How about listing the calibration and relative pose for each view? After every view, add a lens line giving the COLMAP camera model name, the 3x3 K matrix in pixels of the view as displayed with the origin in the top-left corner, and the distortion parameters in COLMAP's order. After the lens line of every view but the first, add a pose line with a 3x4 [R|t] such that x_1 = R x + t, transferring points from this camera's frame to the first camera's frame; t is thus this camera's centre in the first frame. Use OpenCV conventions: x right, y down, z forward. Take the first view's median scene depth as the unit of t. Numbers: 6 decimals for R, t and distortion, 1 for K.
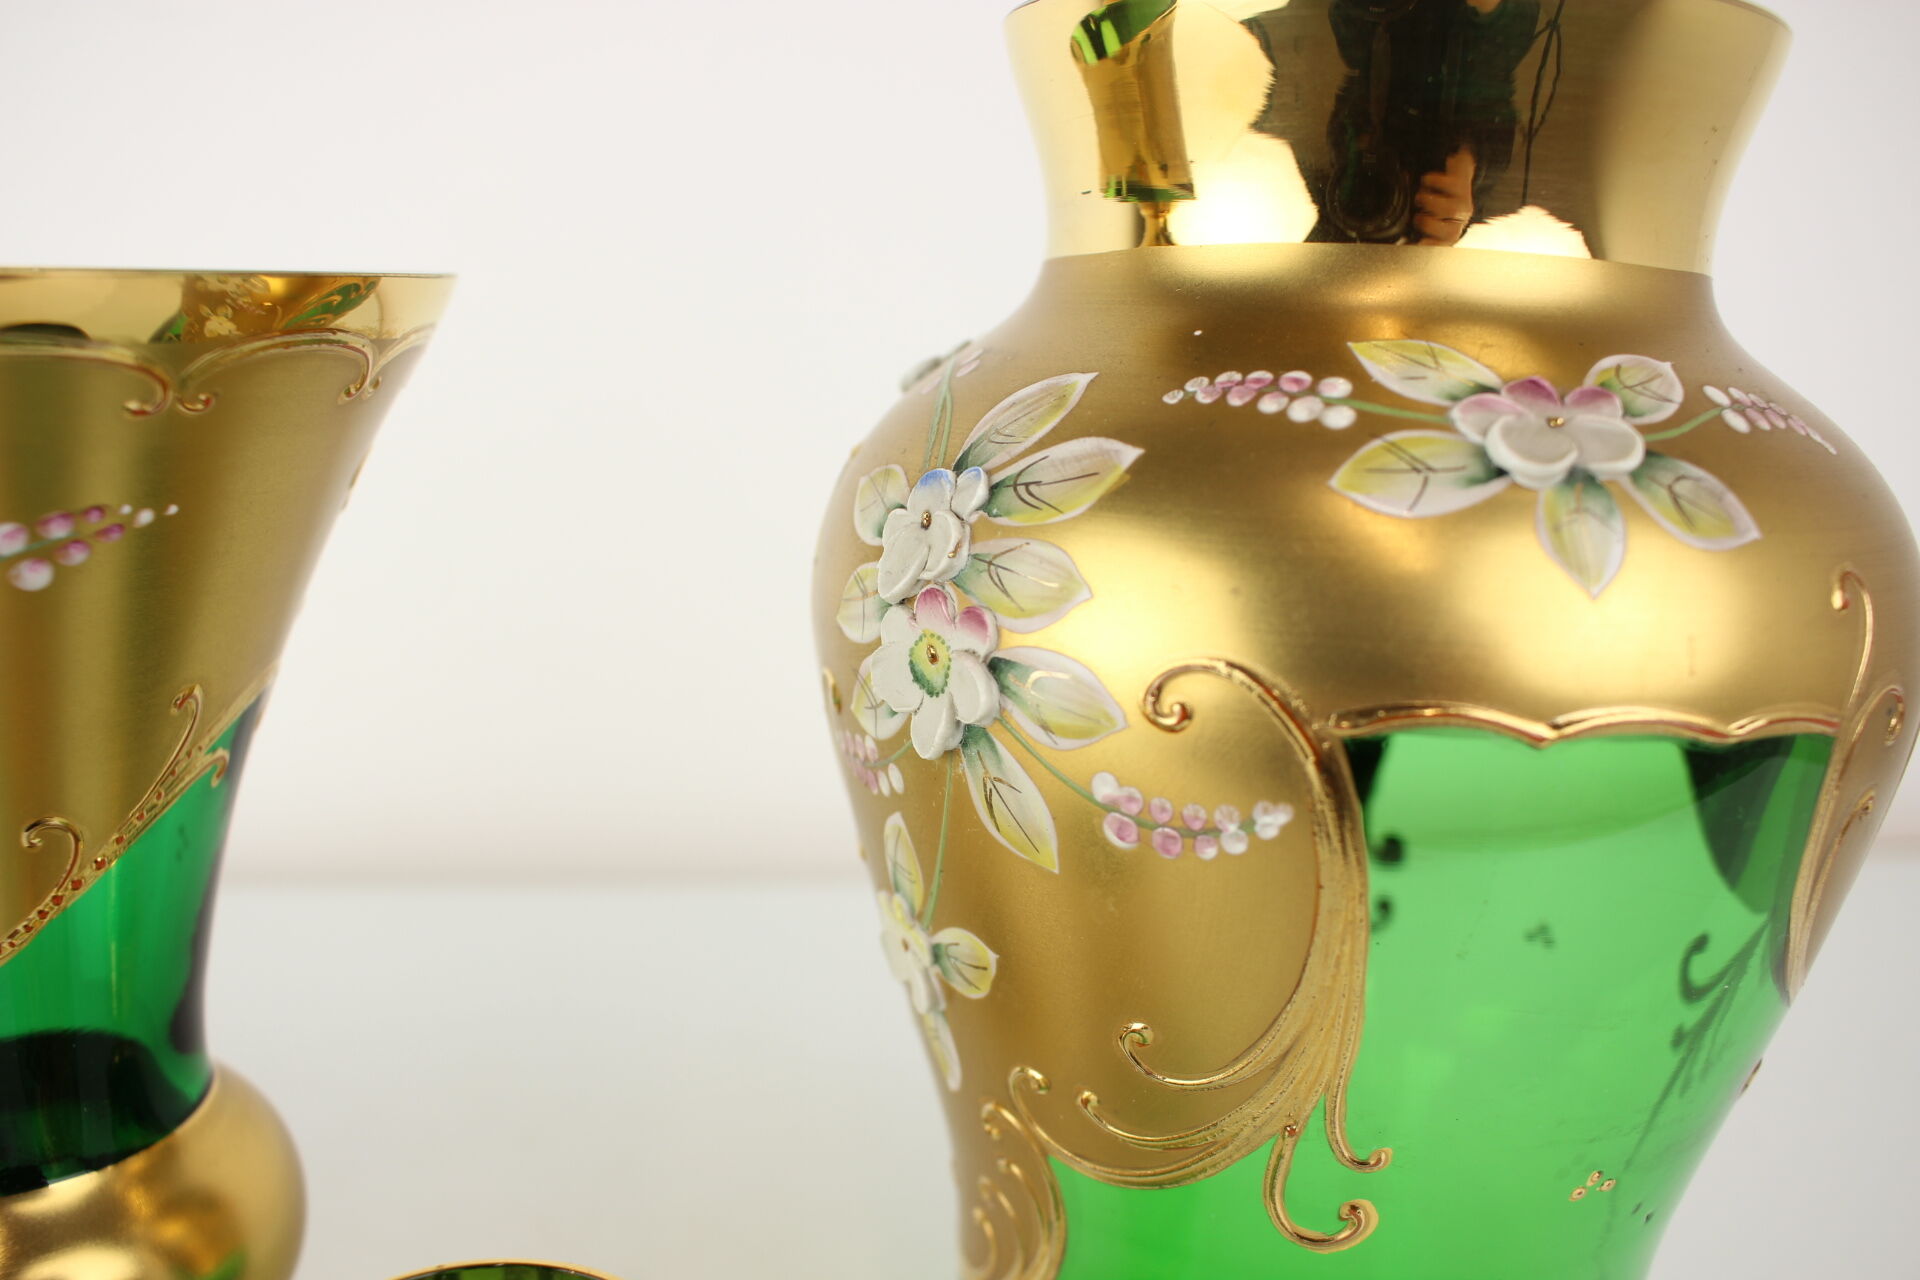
lens RADIAL K [[1427.8, 0, 960.0], [0, 1427.8, 640.0], [0, 0, 1]] dist [0.038874, 0.000507]
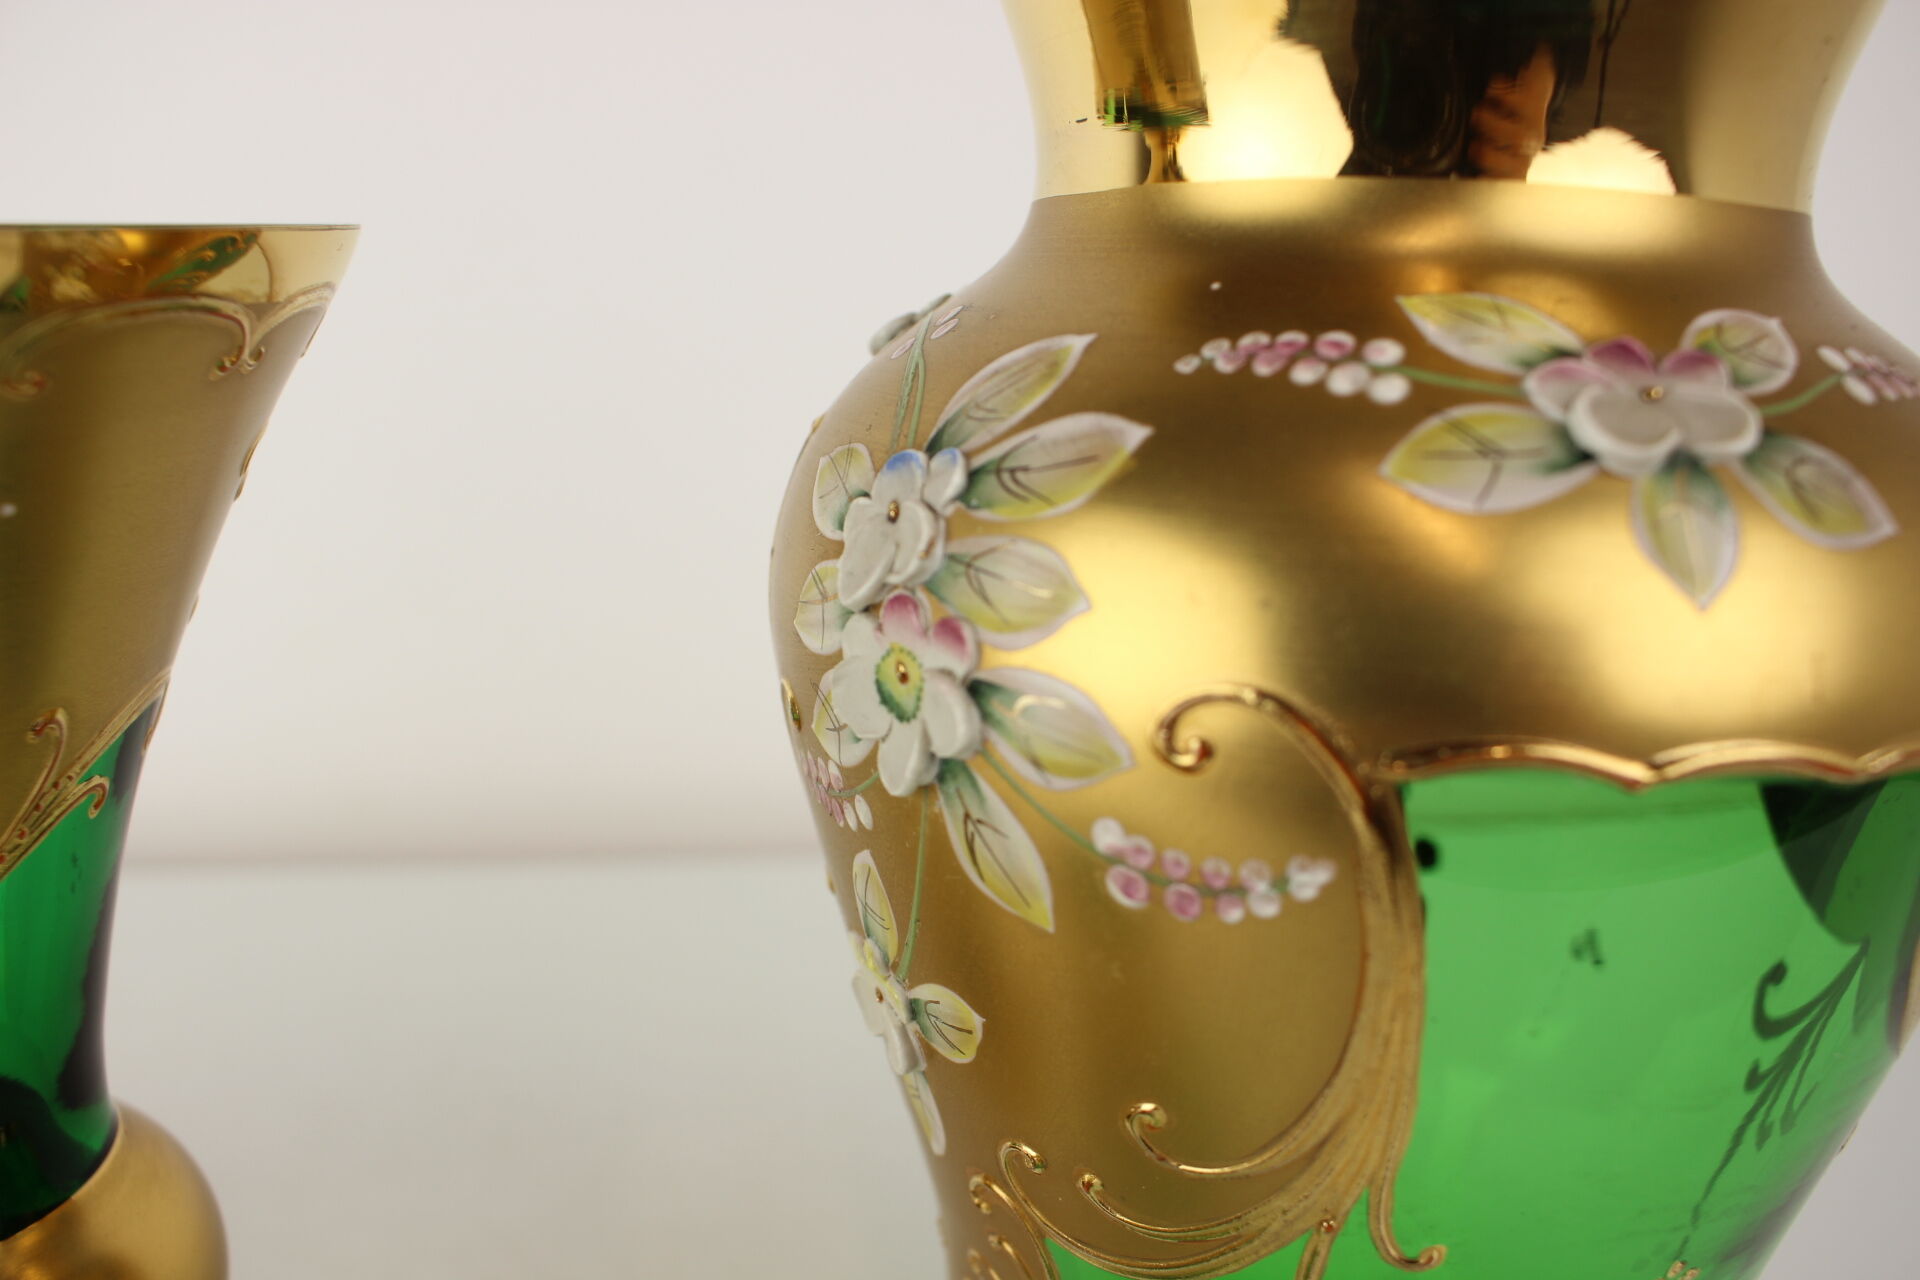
lens RADIAL K [[1466.1, 0, 960.0], [0, 1466.1, 640.0], [0, 0, 1]] dist [0.006161, 0.001178]
pose [[0.999950, -0.009867, 0.001695, 0.013695], [0.009811, 0.999486, 0.030526, -0.035707], [-0.001996, -0.030507, 0.999533, 0.139095]]
